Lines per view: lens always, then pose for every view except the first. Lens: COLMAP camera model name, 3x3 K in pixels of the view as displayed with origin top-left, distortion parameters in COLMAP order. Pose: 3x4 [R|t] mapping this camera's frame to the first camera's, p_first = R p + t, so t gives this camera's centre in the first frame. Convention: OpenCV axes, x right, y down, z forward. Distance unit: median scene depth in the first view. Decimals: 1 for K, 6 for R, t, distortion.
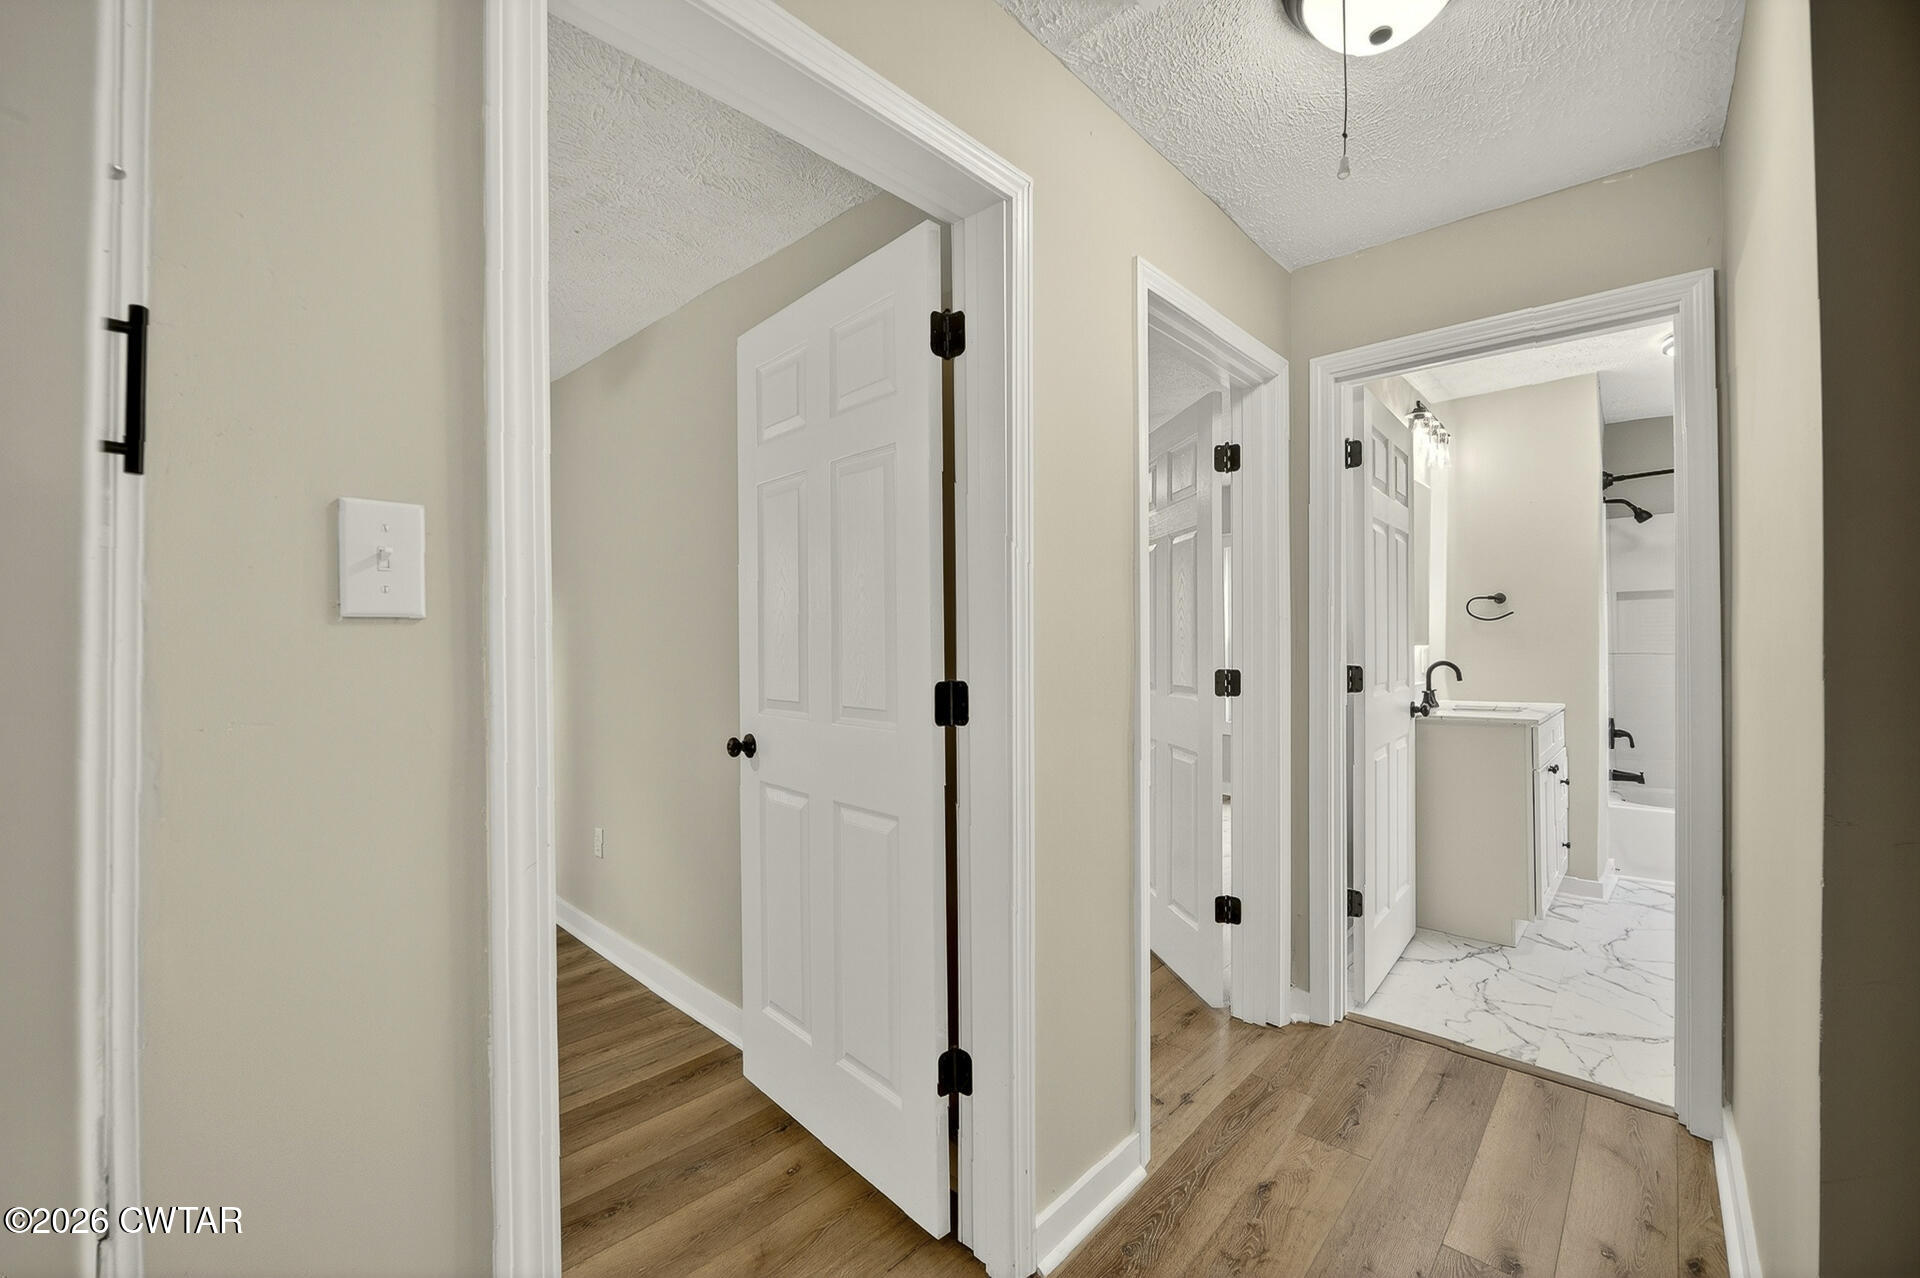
lens RADIAL K [[784.3, 0, 963.9], [0, 784.3, 630.7], [0, 0, 1]] dist [-0.004739, -0.002514]
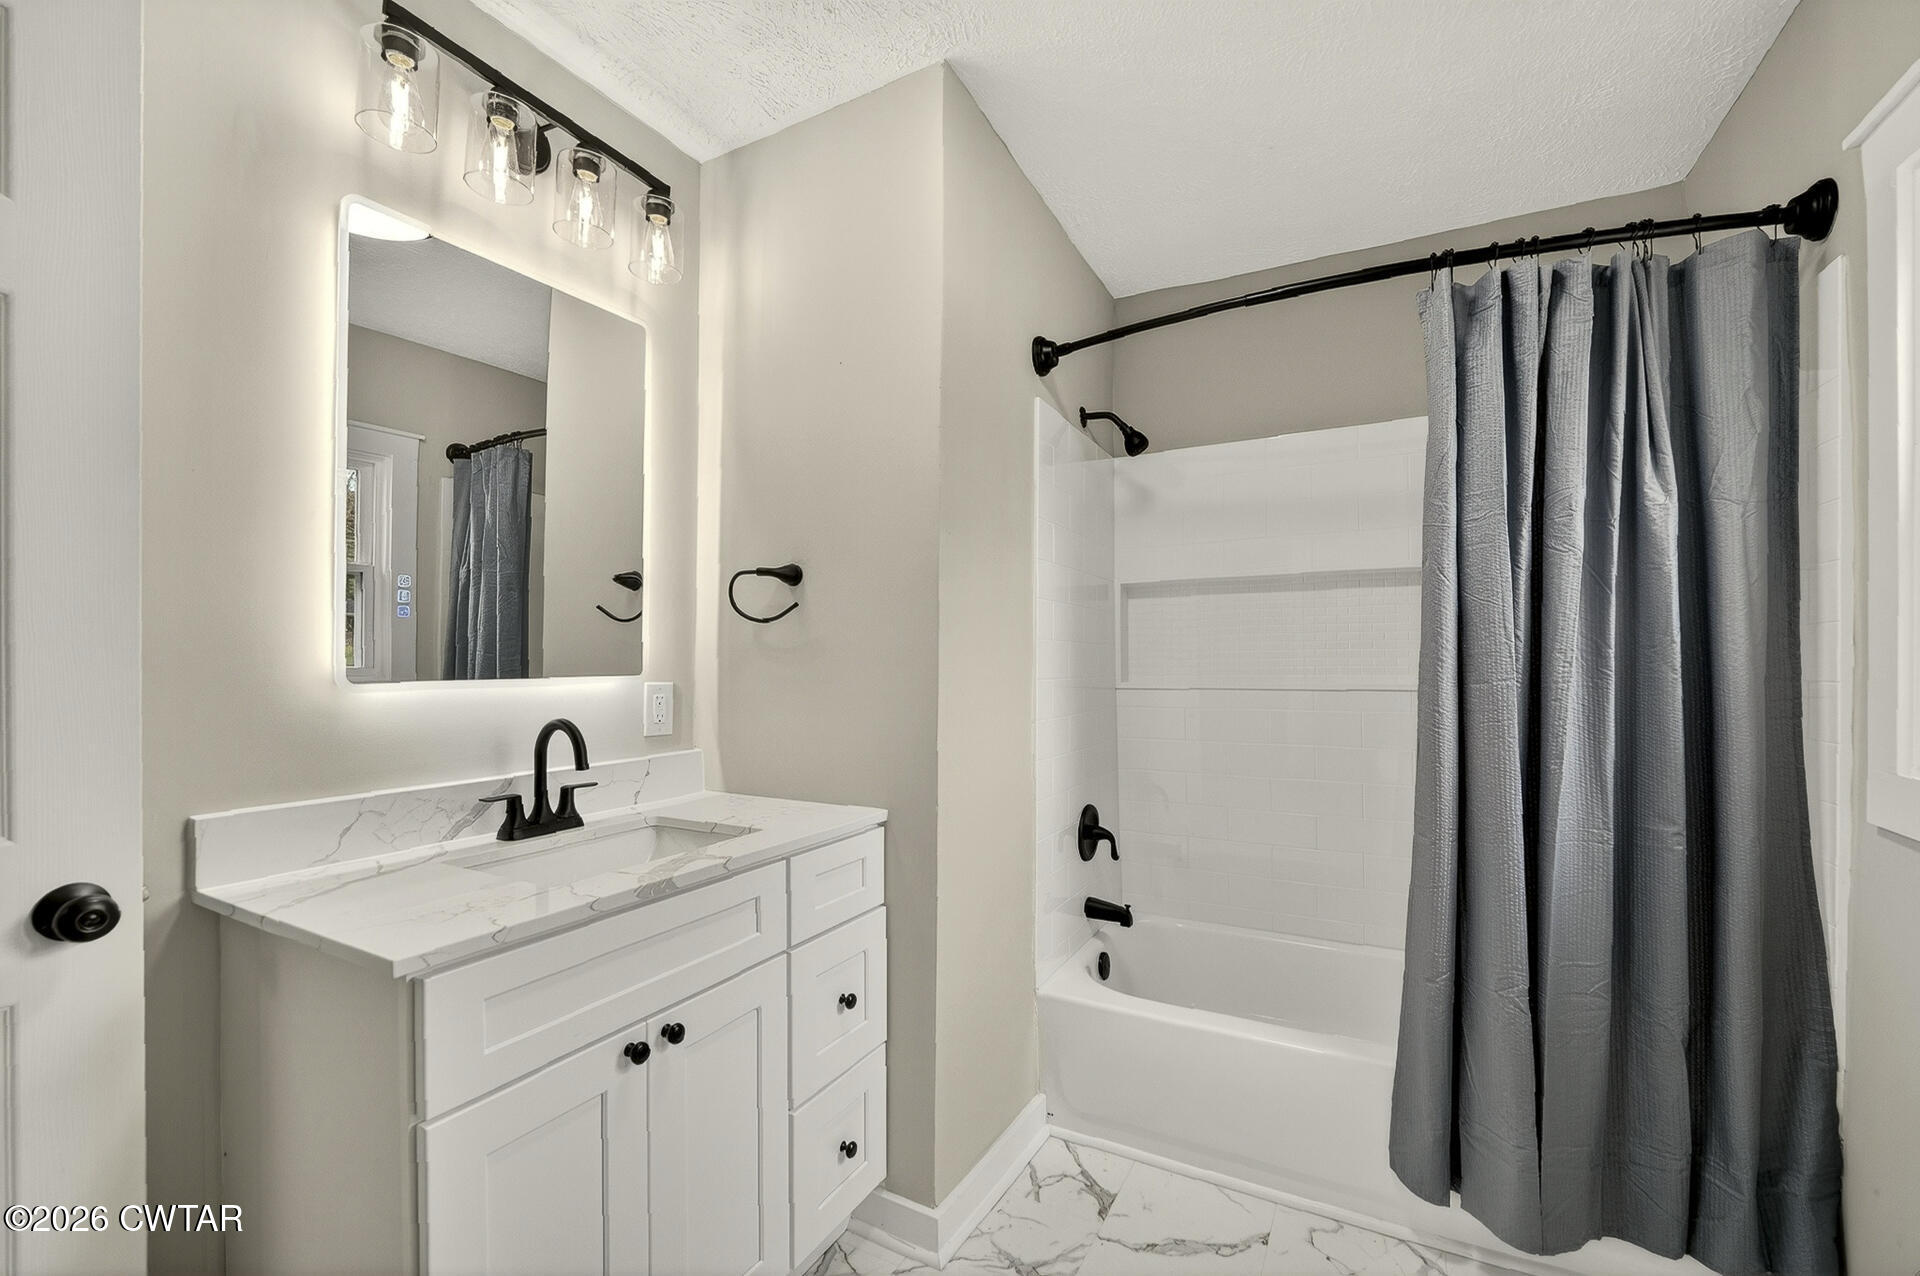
lens RADIAL K [[784.3, 0, 956.5], [0, 784.3, 646.2], [0, 0, 1]] dist [-0.004739, -0.002514]
pose [[0.973007, 0.017177, 0.230135, 0.621162], [-0.018626, 0.999818, 0.004125, -0.002784], [-0.230022, -0.008300, 0.973150, 0.487093]]
